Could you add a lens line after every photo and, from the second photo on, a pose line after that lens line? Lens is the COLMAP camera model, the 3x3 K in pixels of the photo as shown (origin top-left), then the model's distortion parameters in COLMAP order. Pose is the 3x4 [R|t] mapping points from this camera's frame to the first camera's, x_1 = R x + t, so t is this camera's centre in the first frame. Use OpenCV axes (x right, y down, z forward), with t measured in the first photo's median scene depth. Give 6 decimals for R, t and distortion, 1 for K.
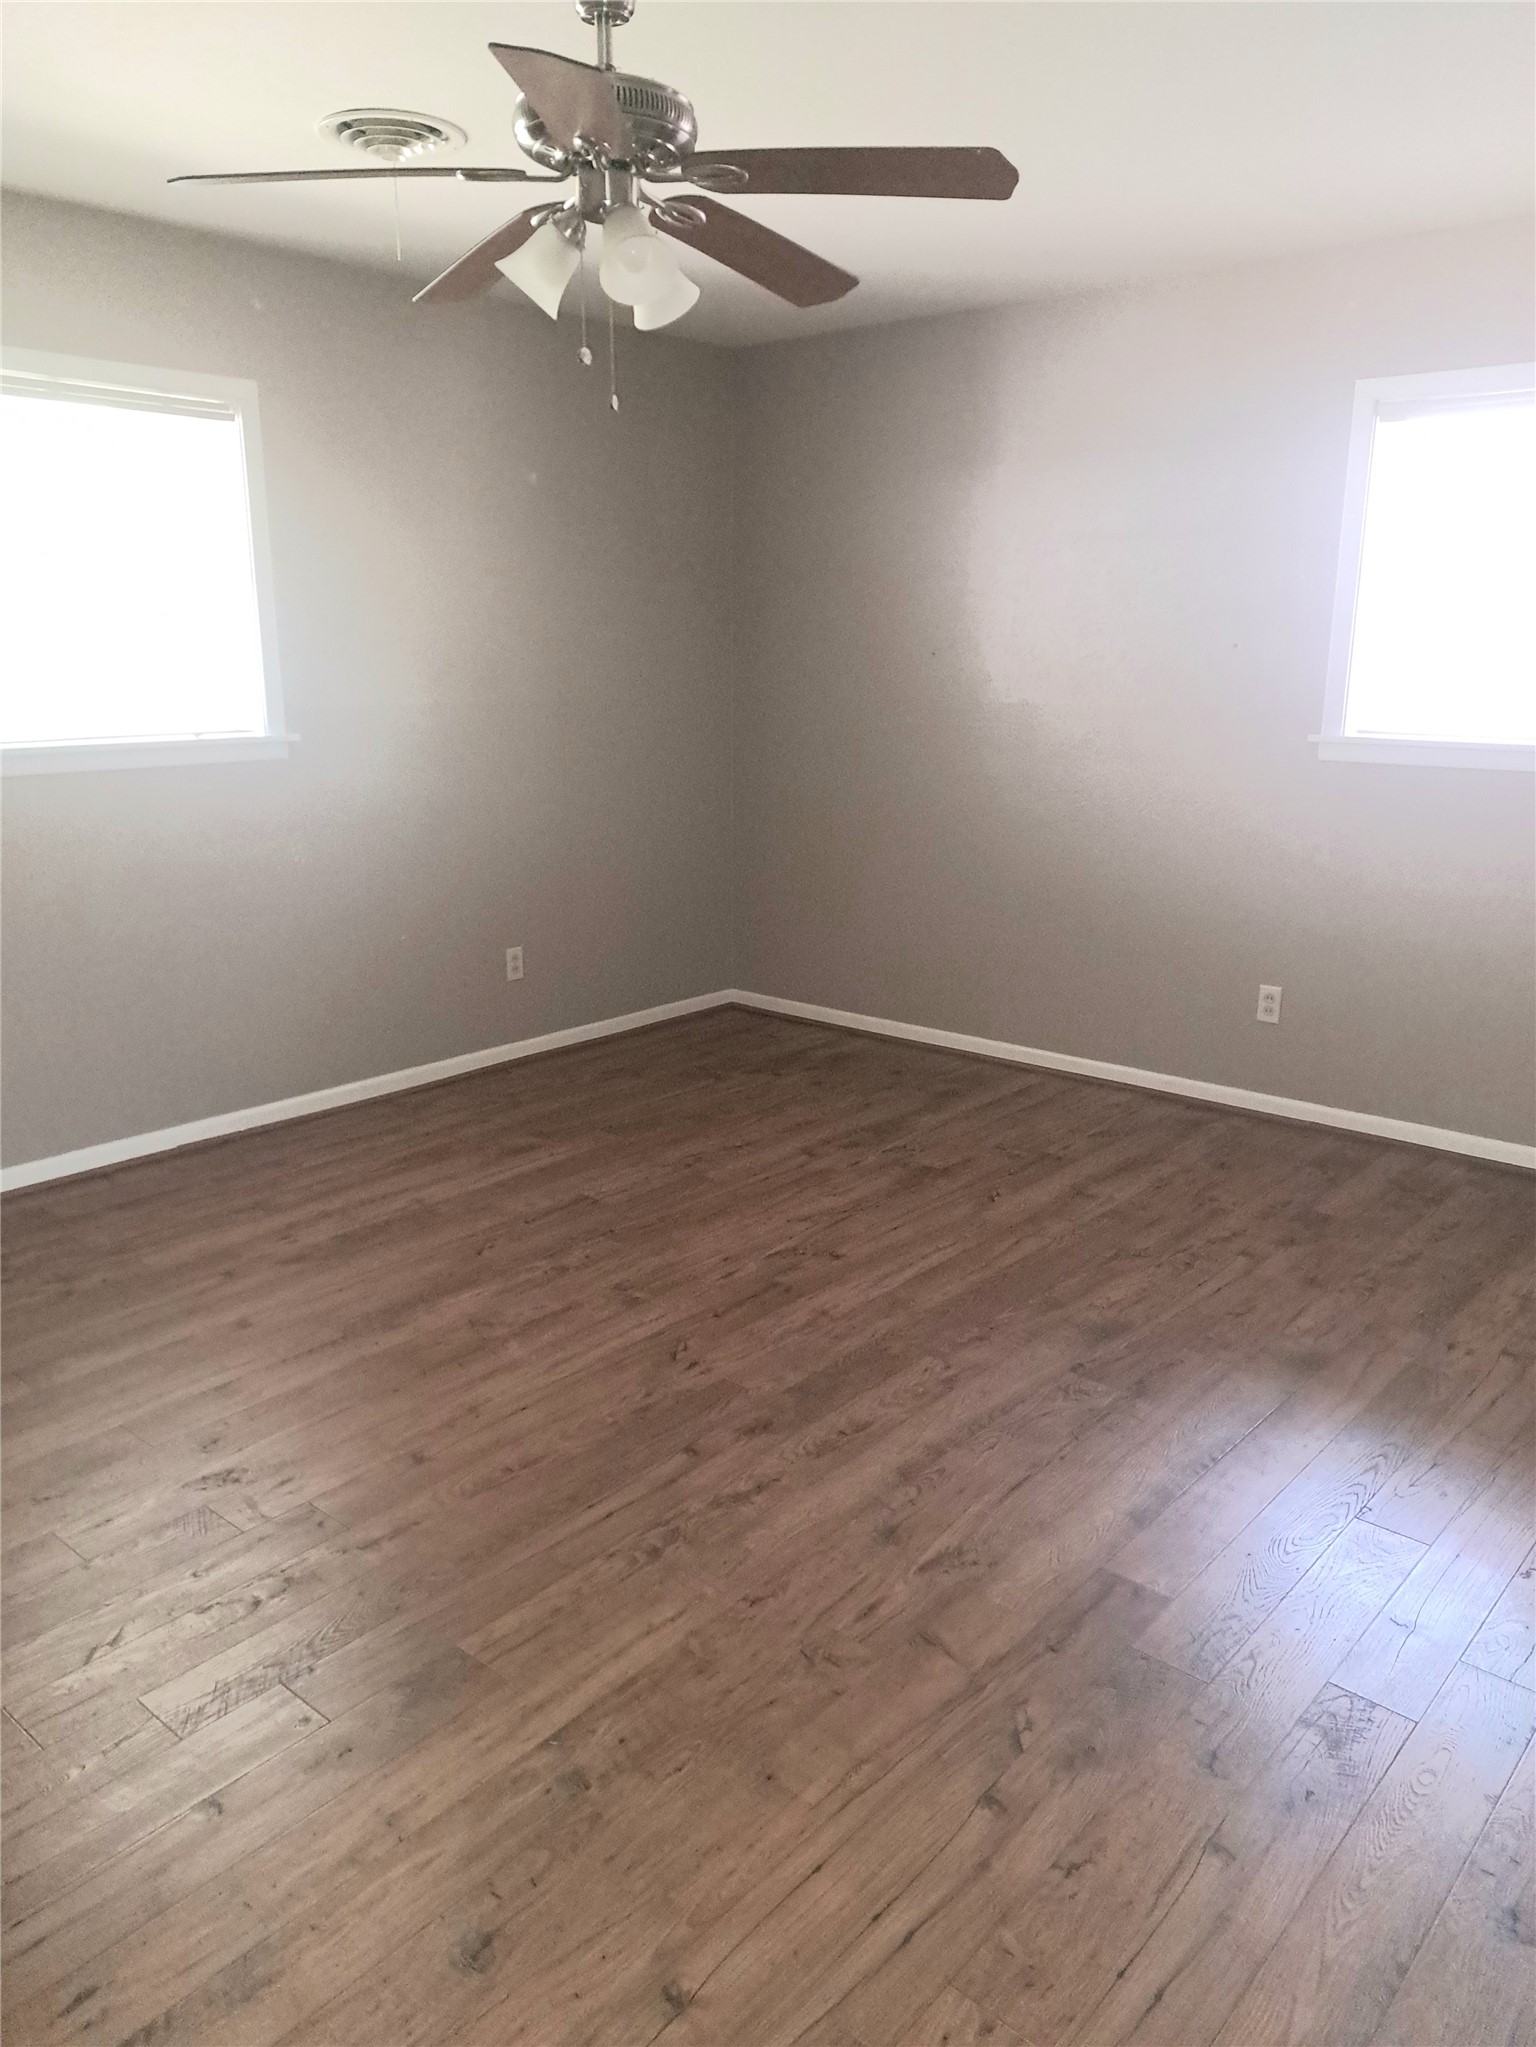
lens RADIAL K [[1472.2, 0, 769.1], [0, 1472.2, 1021.0], [0, 0, 1]] dist [0.072543, -0.060355]
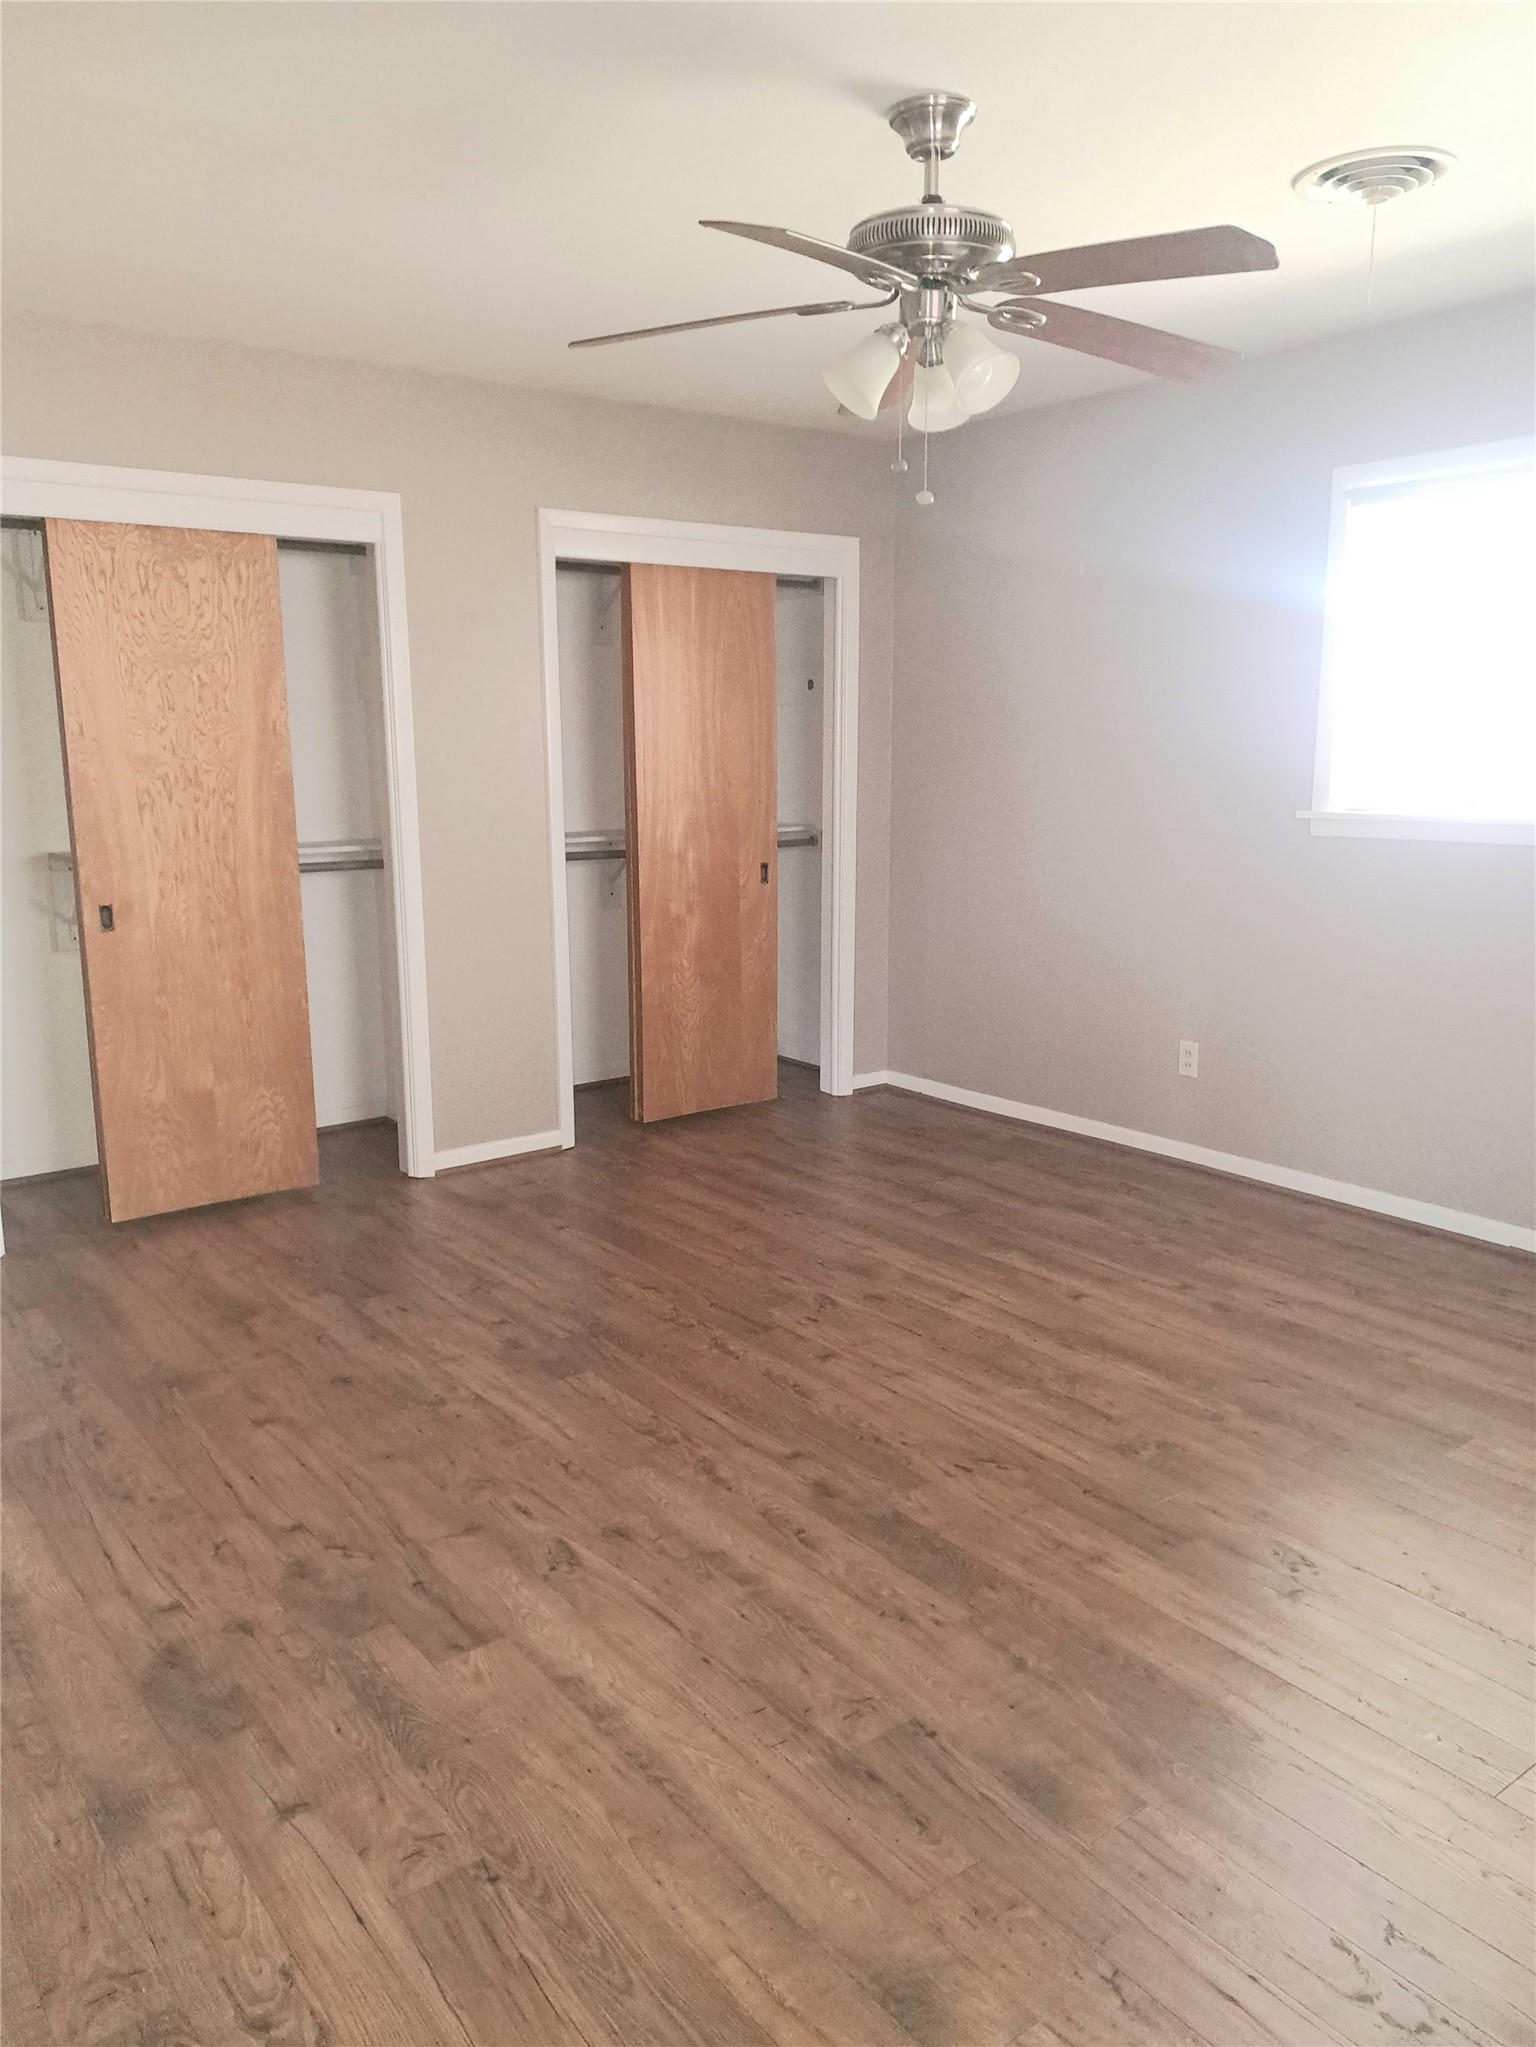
lens RADIAL K [[1472.2, 0, 765.2], [0, 1472.2, 1020.2], [0, 0, 1]] dist [0.072543, -0.060355]
pose [[-0.184668, 0.189229, -0.964412, 0.892907], [-0.236162, 0.943993, 0.230443, -0.244817], [0.954005, 0.270313, -0.129637, 0.981946]]
